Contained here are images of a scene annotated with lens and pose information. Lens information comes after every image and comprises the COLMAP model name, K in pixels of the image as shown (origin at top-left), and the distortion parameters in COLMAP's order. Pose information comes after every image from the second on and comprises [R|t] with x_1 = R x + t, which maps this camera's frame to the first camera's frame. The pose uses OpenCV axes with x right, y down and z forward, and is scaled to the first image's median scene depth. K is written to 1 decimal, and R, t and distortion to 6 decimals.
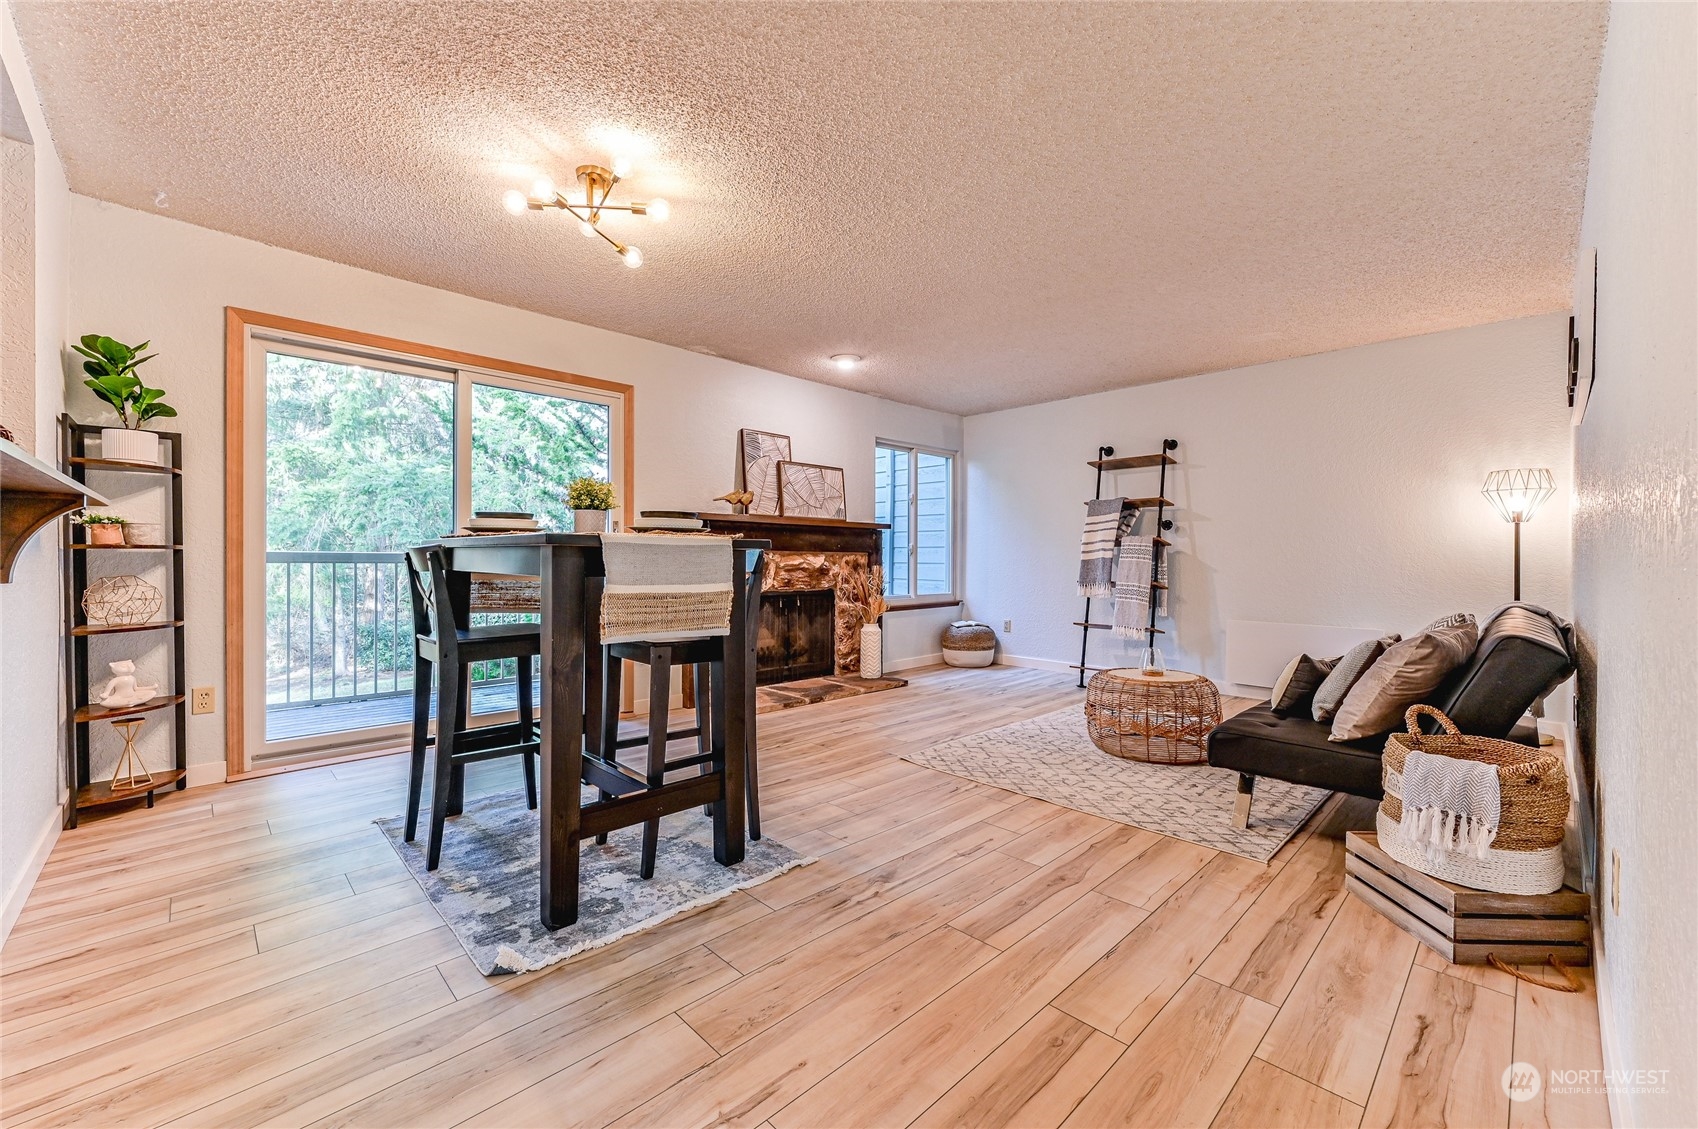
lens RADIAL K [[672.0, 0, 854.9], [0, 672.0, 556.2], [0, 0, 1]] dist [0.000530, 0.000295]
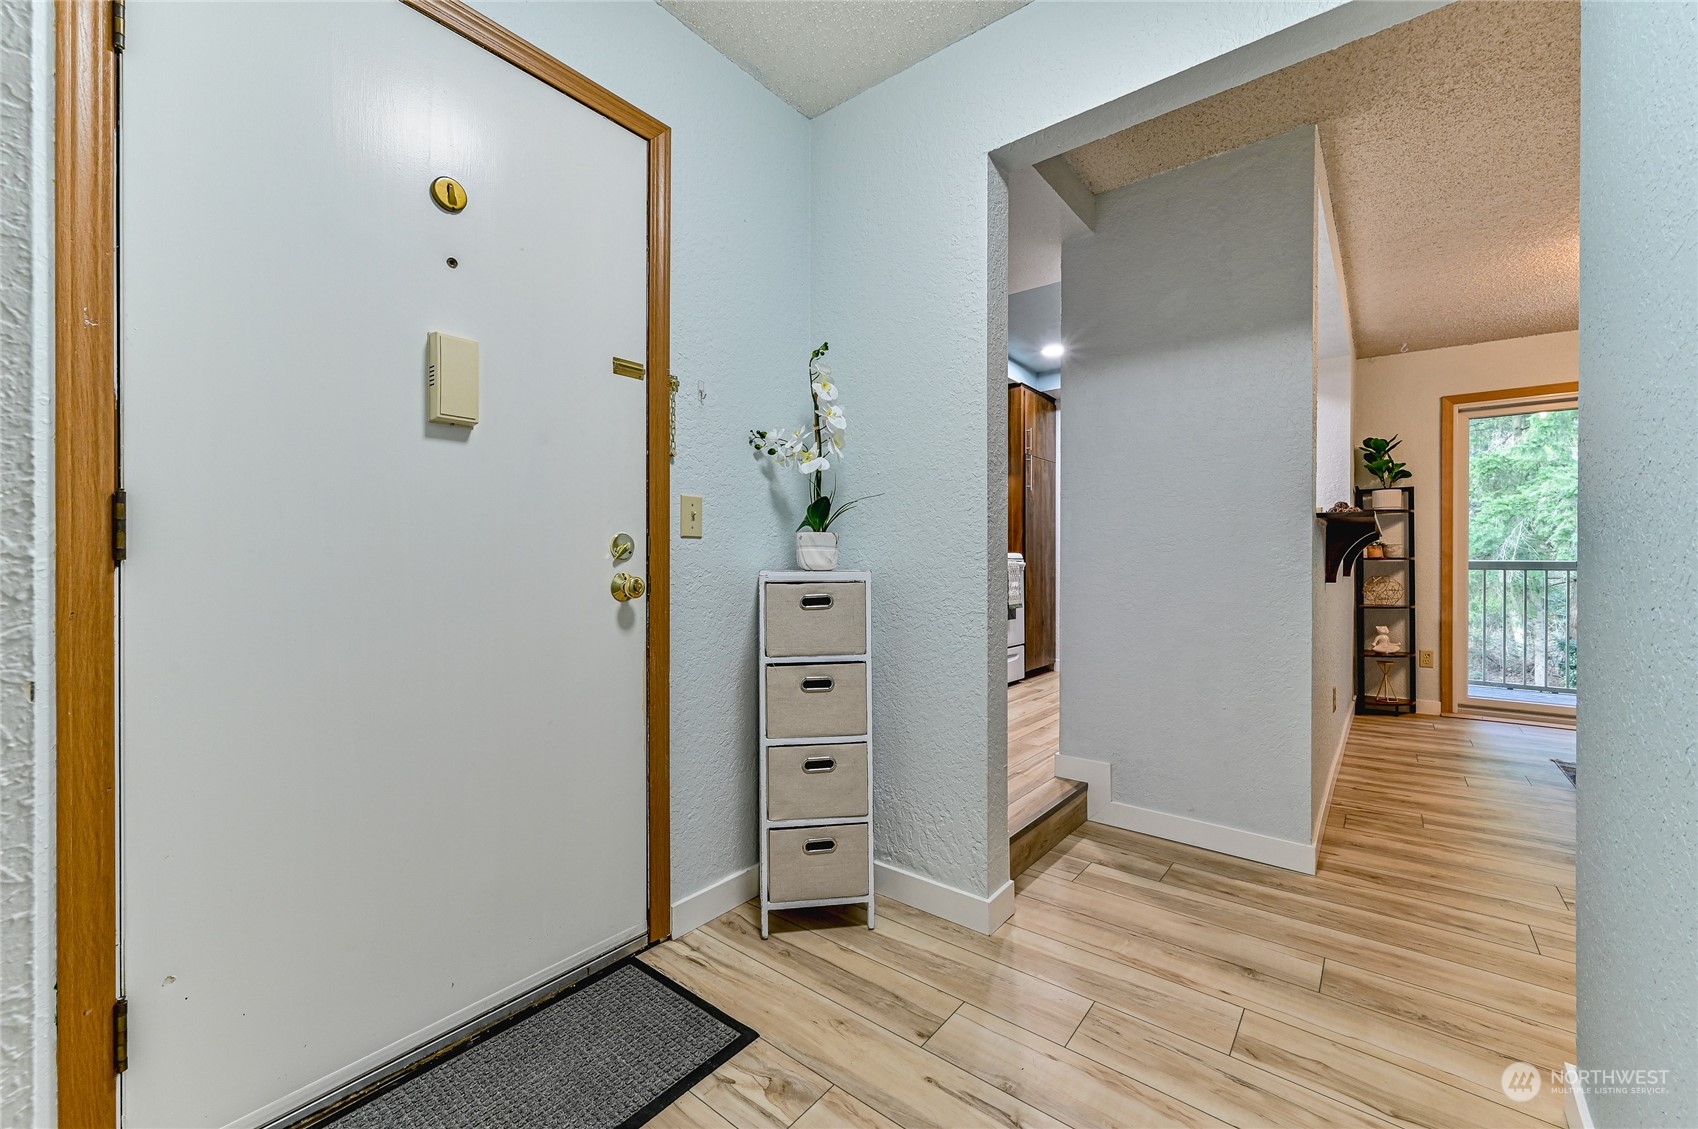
lens RADIAL K [[656.9, 0, 862.4], [0, 656.9, 566.9], [0, 0, 1]] dist [-0.001582, -0.000116]
pose [[0.113422, 0.003021, -0.993542, 0.300343], [-0.000224, 0.999995, 0.003015, 0.001387], [0.993547, -0.000120, 0.113422, -0.362510]]
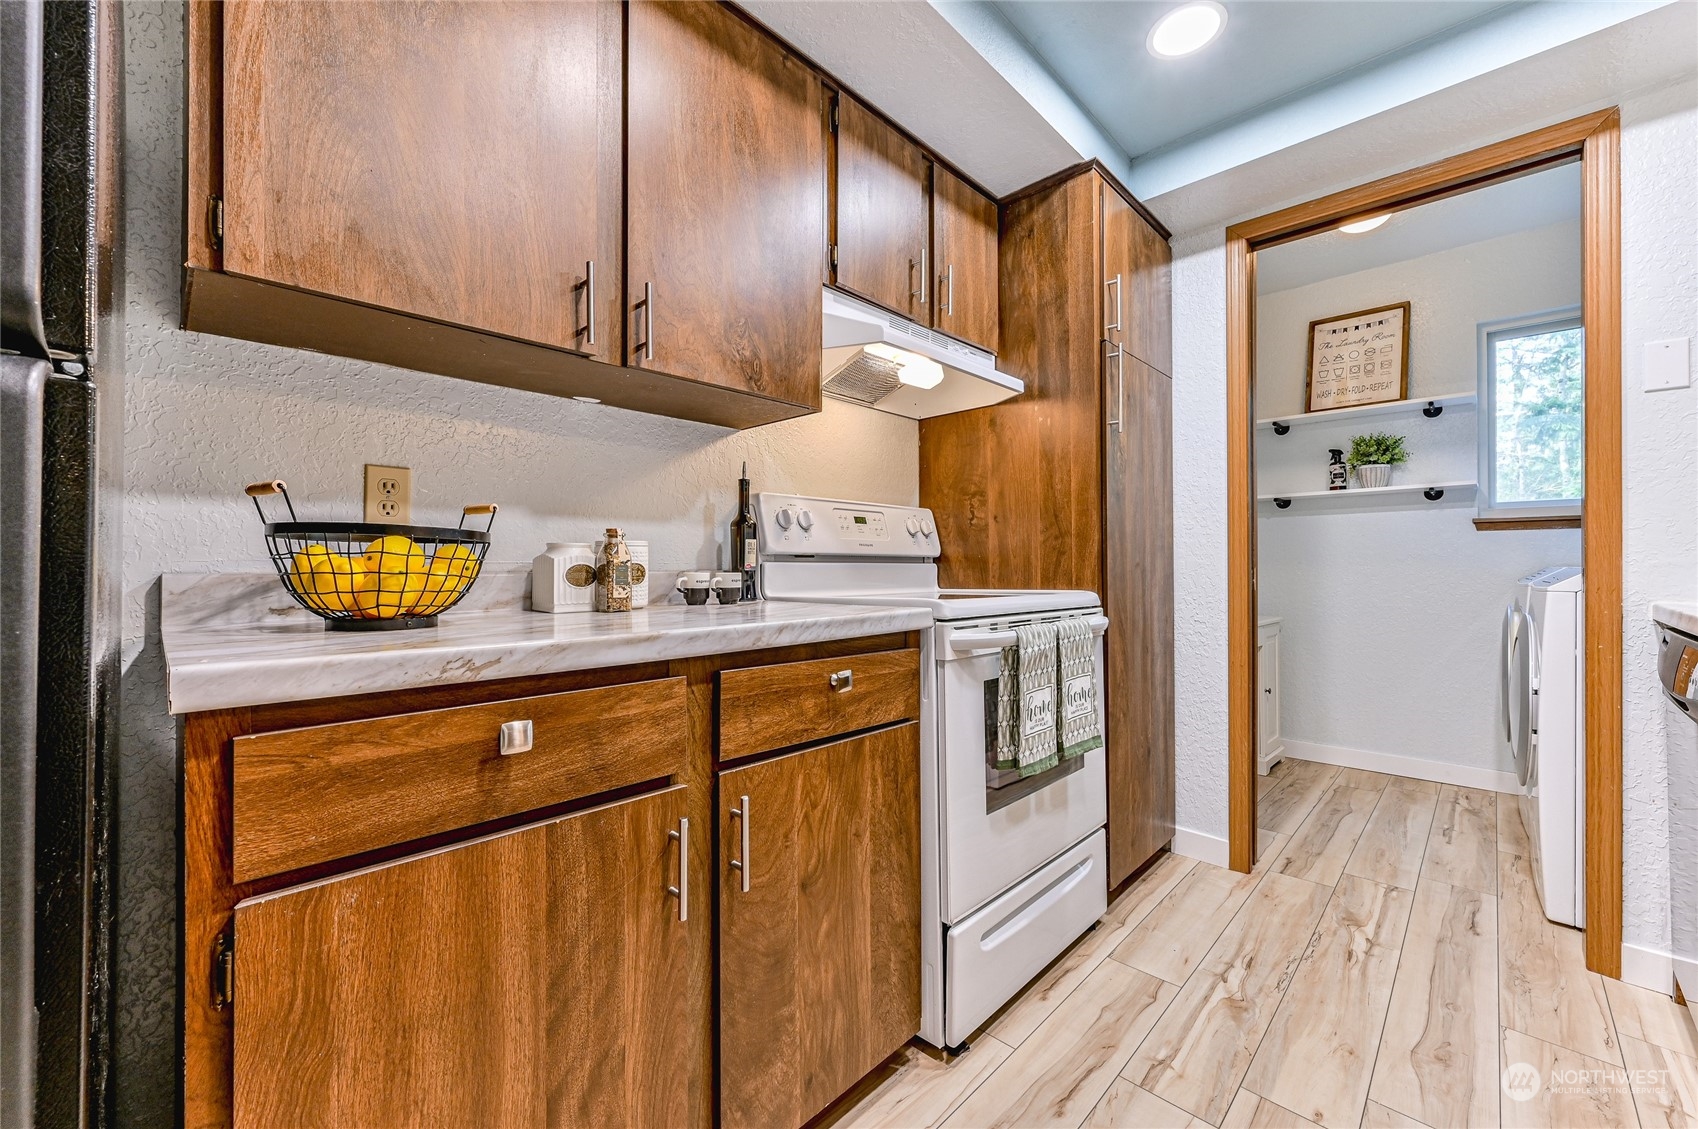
lens RADIAL K [[682.3, 0, 850.6], [0, 682.3, 567.3], [0, 0, 1]] dist [-0.002012, 0.000150]
pose [[0.026940, -0.004003, -0.999629, -0.436216], [0.004715, 0.999981, -0.003878, -0.039239], [0.999626, -0.004609, 0.026959, -0.105863]]
